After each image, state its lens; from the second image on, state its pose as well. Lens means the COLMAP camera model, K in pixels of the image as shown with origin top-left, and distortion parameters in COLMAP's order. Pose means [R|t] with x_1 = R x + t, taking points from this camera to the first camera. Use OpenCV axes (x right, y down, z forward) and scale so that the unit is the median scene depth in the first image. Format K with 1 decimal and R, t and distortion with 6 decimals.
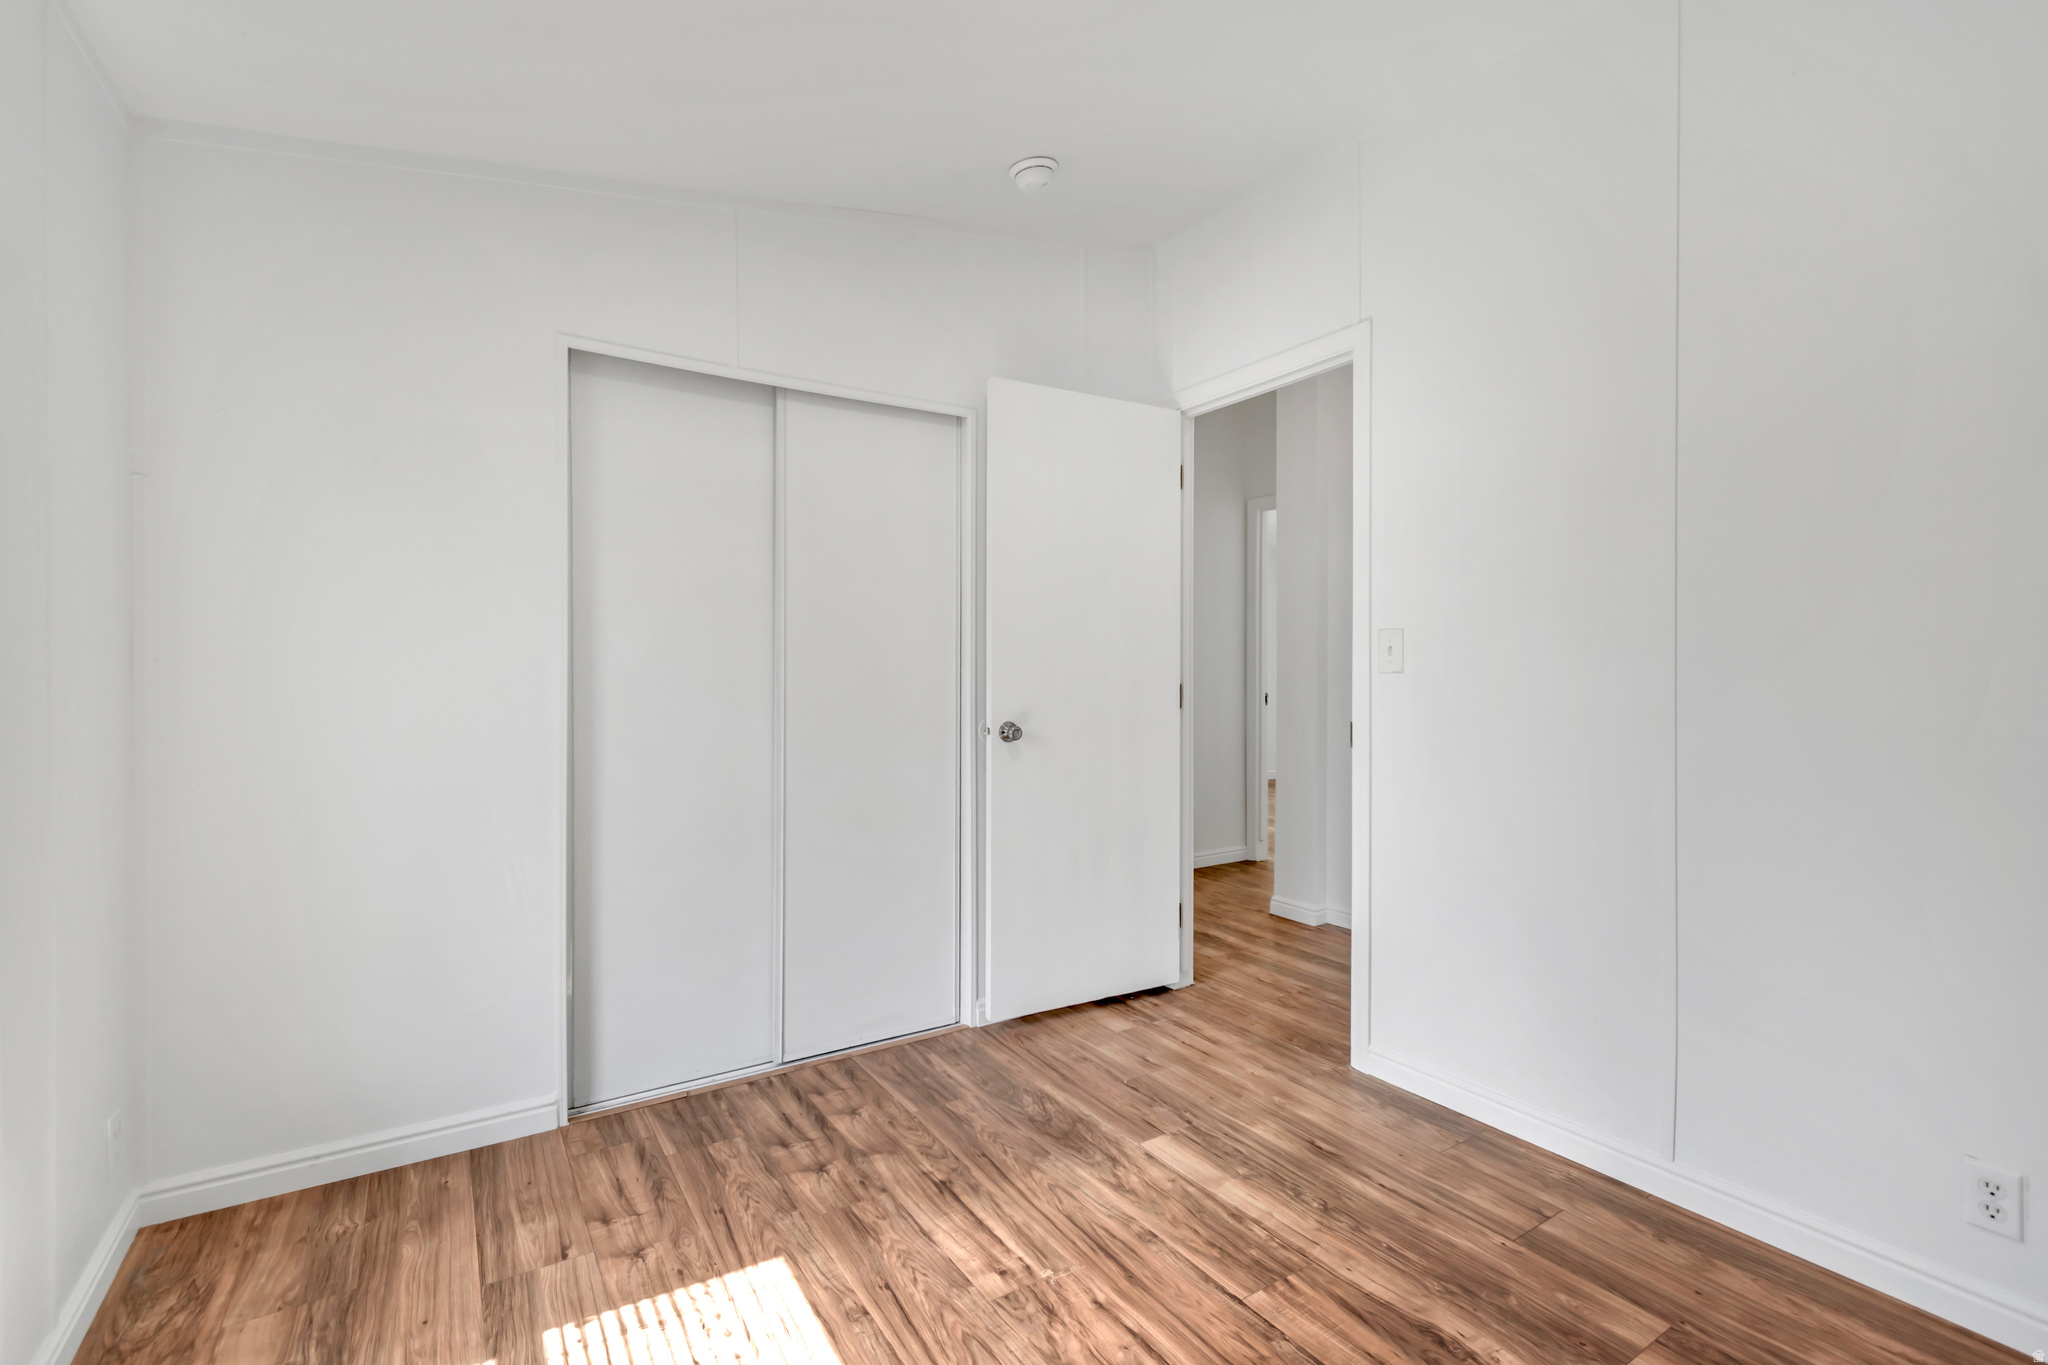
lens RADIAL K [[924.3, 0, 1025.0], [0, 924.3, 683.3], [0, 0, 1]] dist [0.002660, 0.000346]
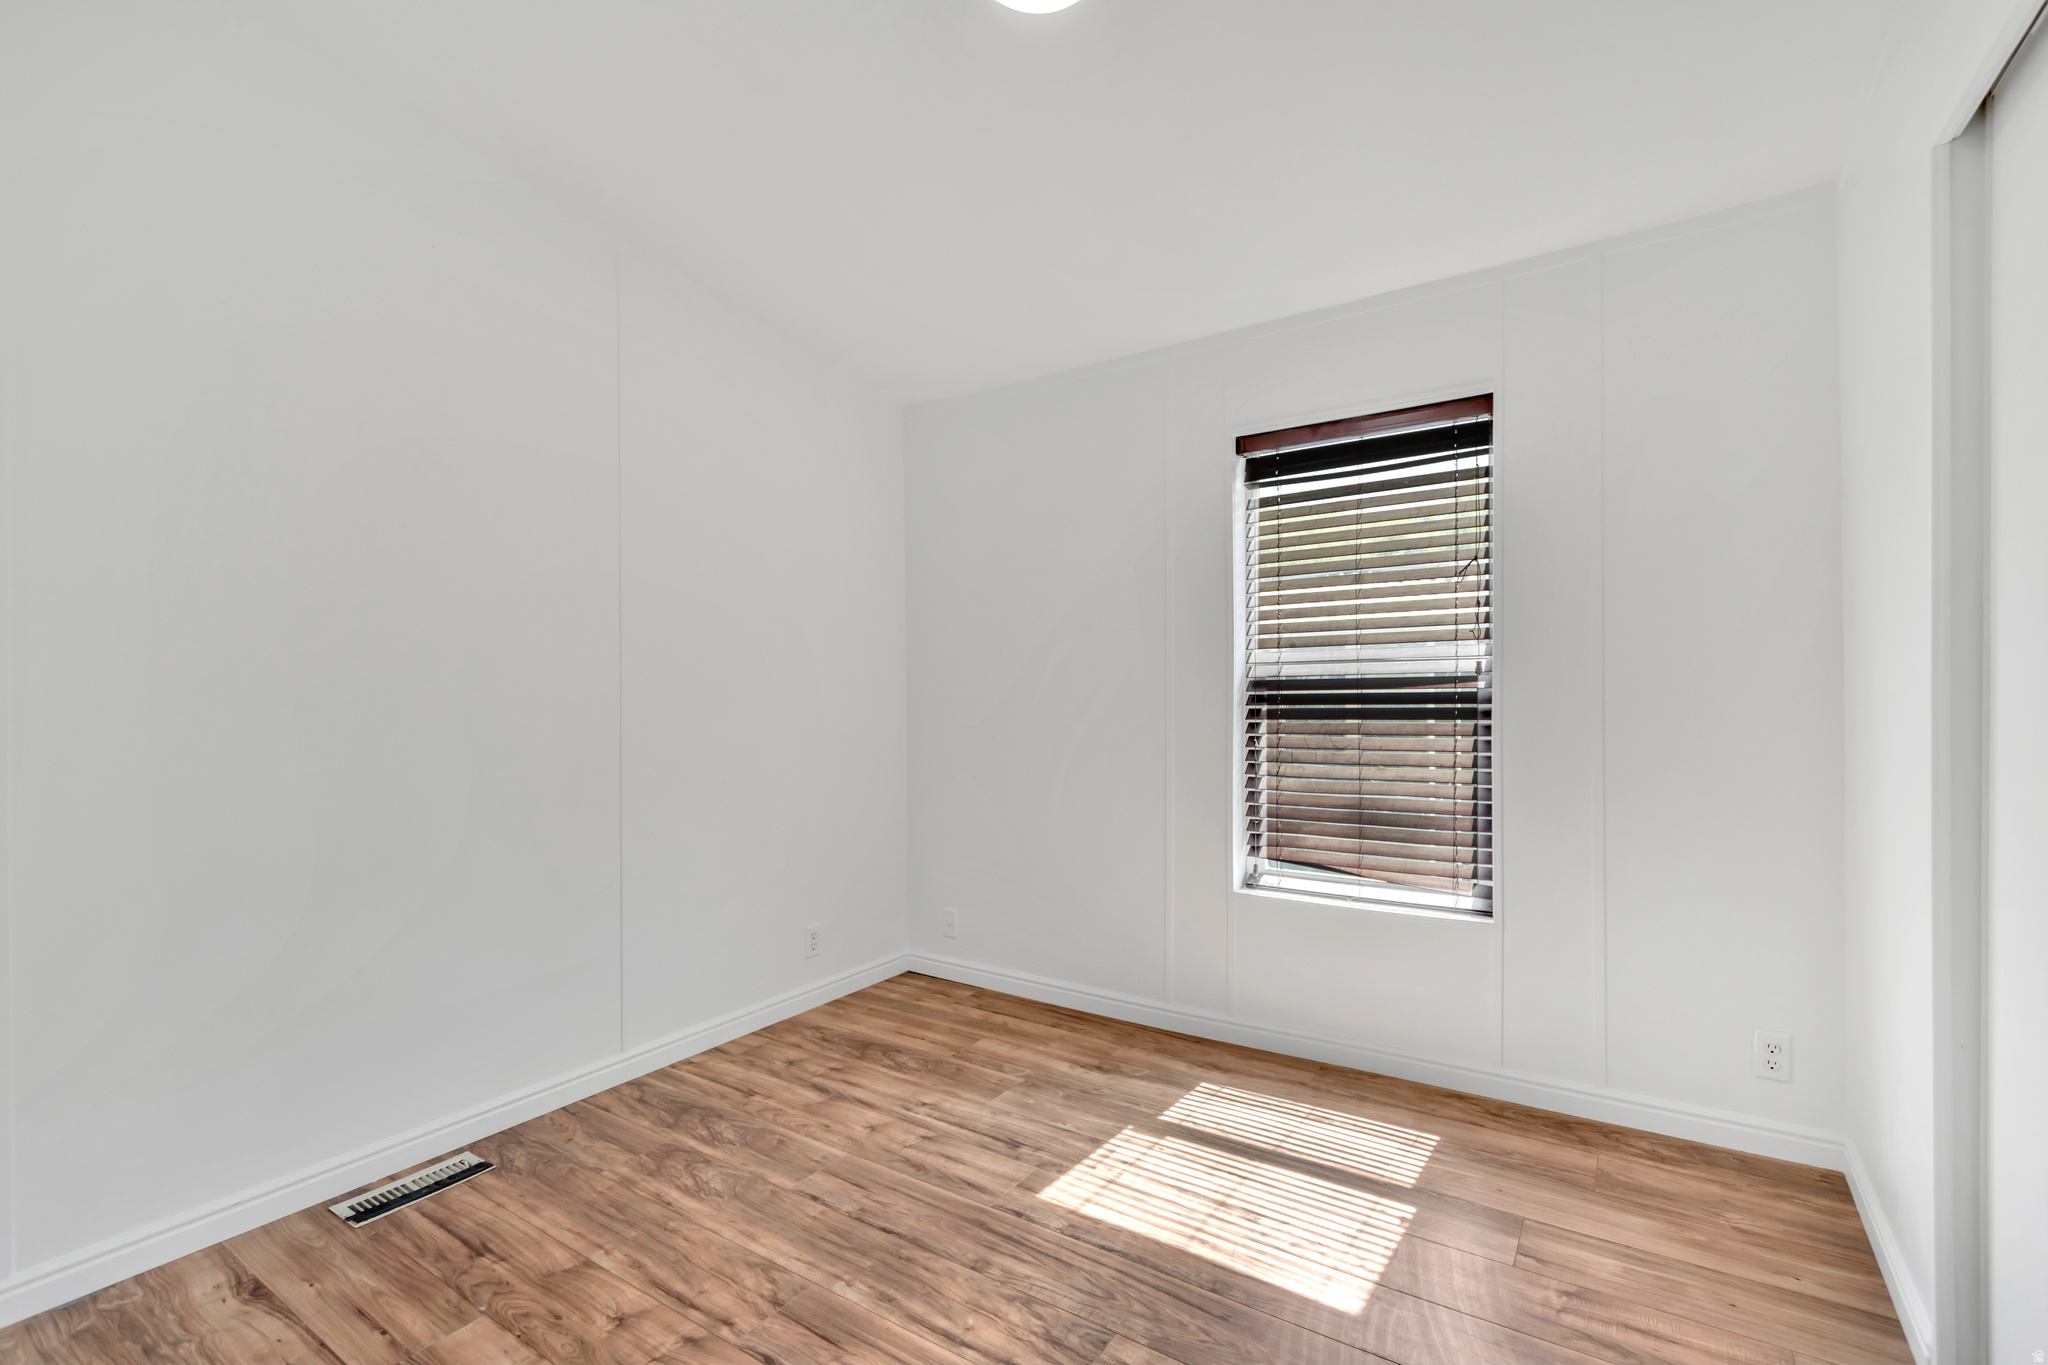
lens RADIAL K [[924.3, 0, 1022.5], [0, 924.3, 685.0], [0, 0, 1]] dist [0.002660, 0.000346]
pose [[-0.926528, 0.013069, -0.376000, 0.406288], [0.014773, 0.999890, -0.001648, -0.006135], [0.375937, -0.007081, -0.926618, 1.863688]]
